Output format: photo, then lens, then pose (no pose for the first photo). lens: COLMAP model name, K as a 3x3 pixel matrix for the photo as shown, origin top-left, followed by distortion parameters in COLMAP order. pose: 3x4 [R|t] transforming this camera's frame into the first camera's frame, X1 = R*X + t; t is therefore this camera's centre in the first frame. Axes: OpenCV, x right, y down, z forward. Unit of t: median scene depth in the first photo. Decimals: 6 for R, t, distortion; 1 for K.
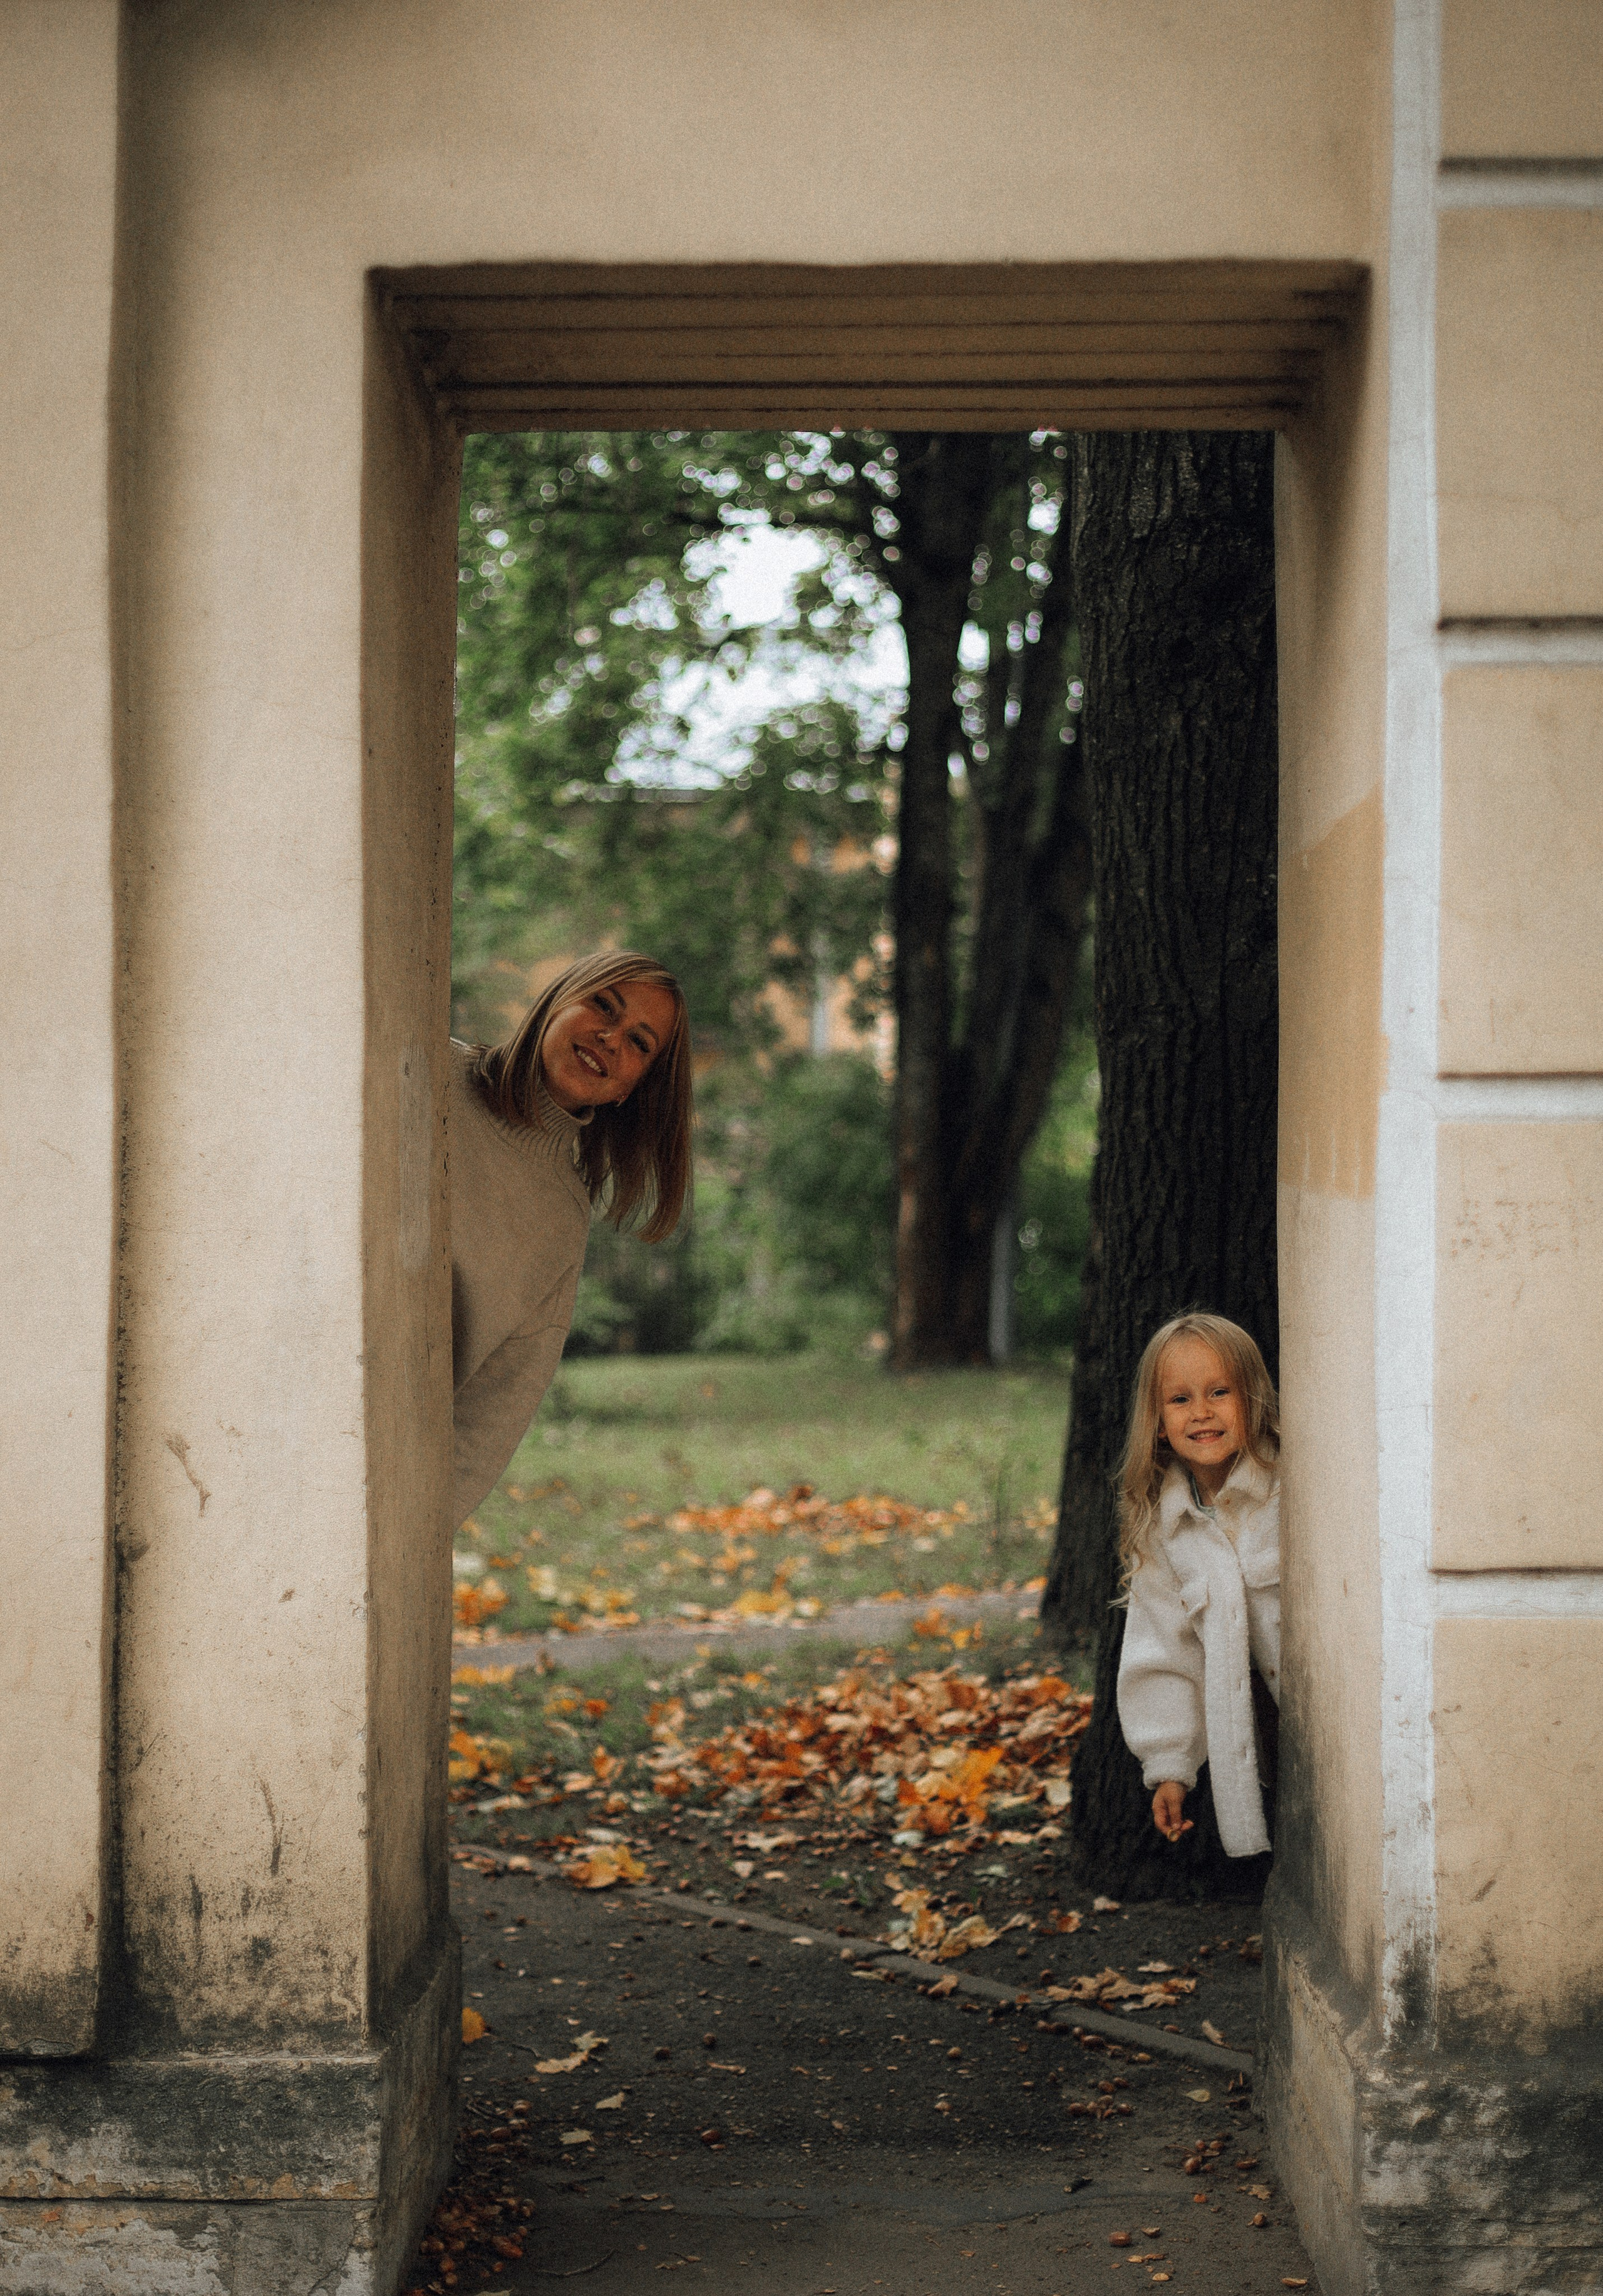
lens RADIAL K [[3348.4, 0, 790.9], [0, 3348.4, 1145.5], [0, 0, 1]] dist [-0.031055, 0.000000]
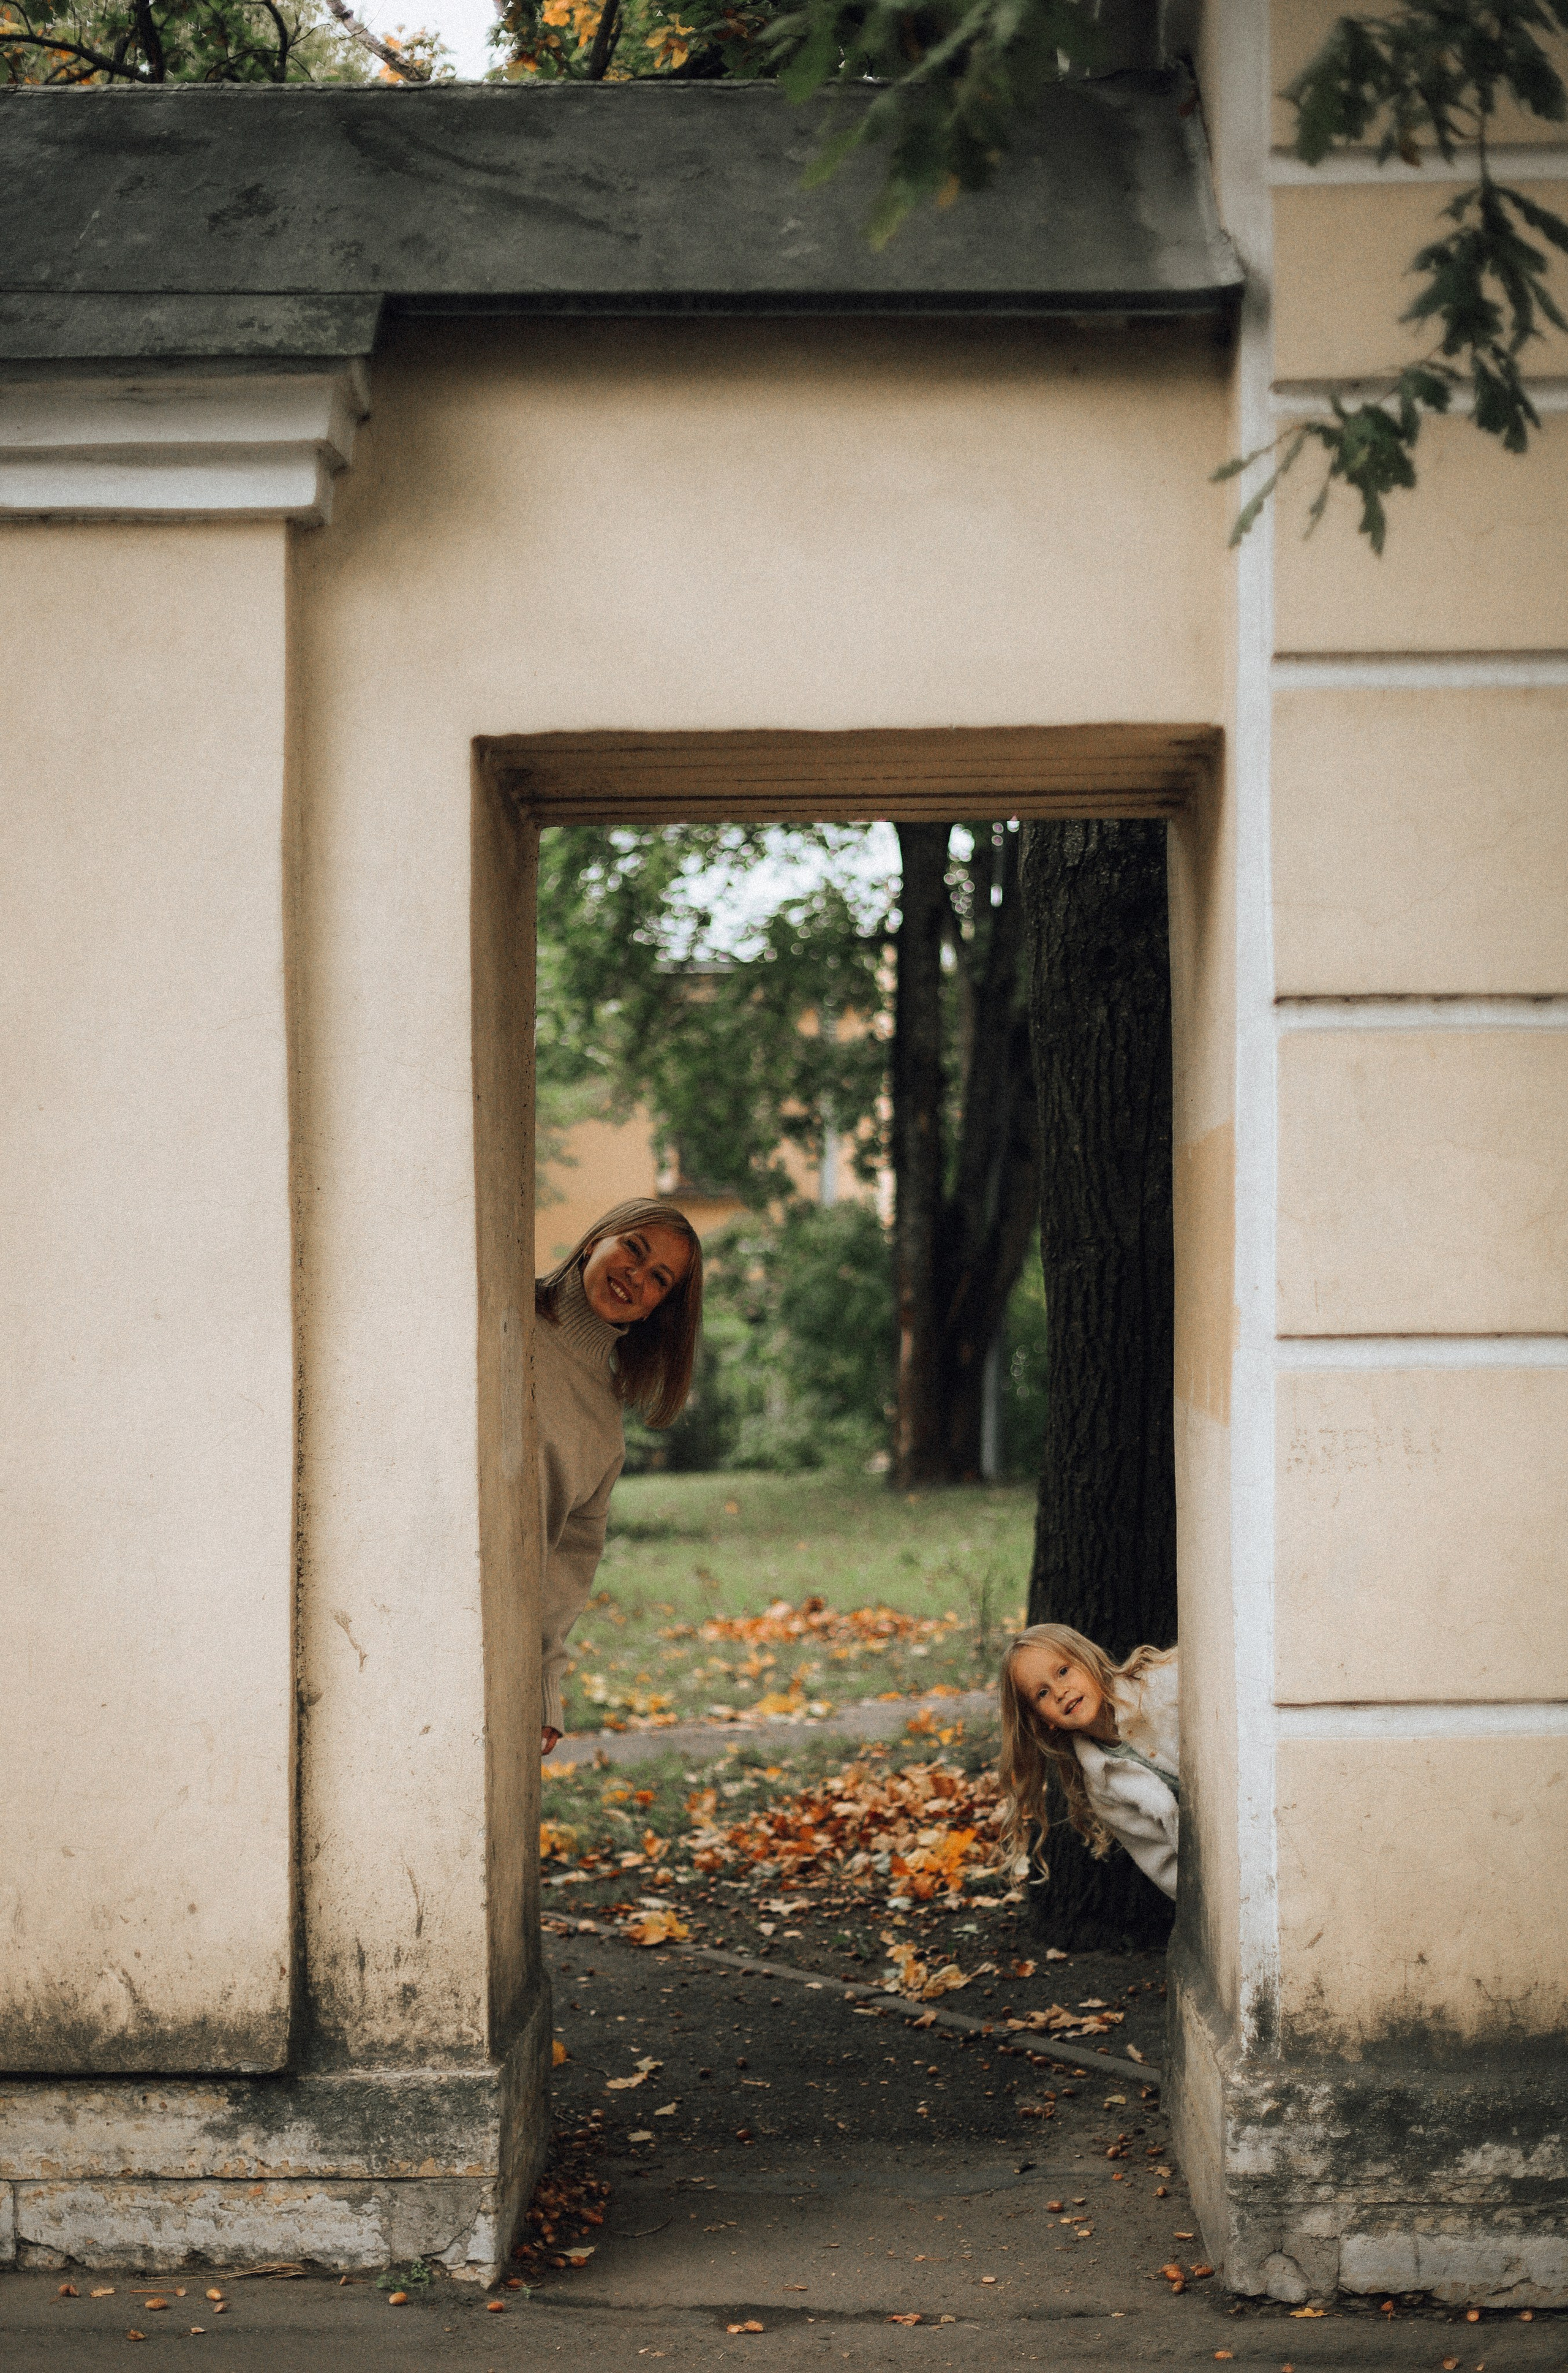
lens RADIAL K [[3547.8, 0, 793.9], [0, 3547.8, 1189.5], [0, 0, 1]] dist [-0.035277, 0.000000]
pose [[0.999935, -0.010279, -0.004871, 0.006255], [0.010318, 0.999915, 0.008012, -0.085554], [0.004788, -0.008061, 0.999956, -0.390167]]
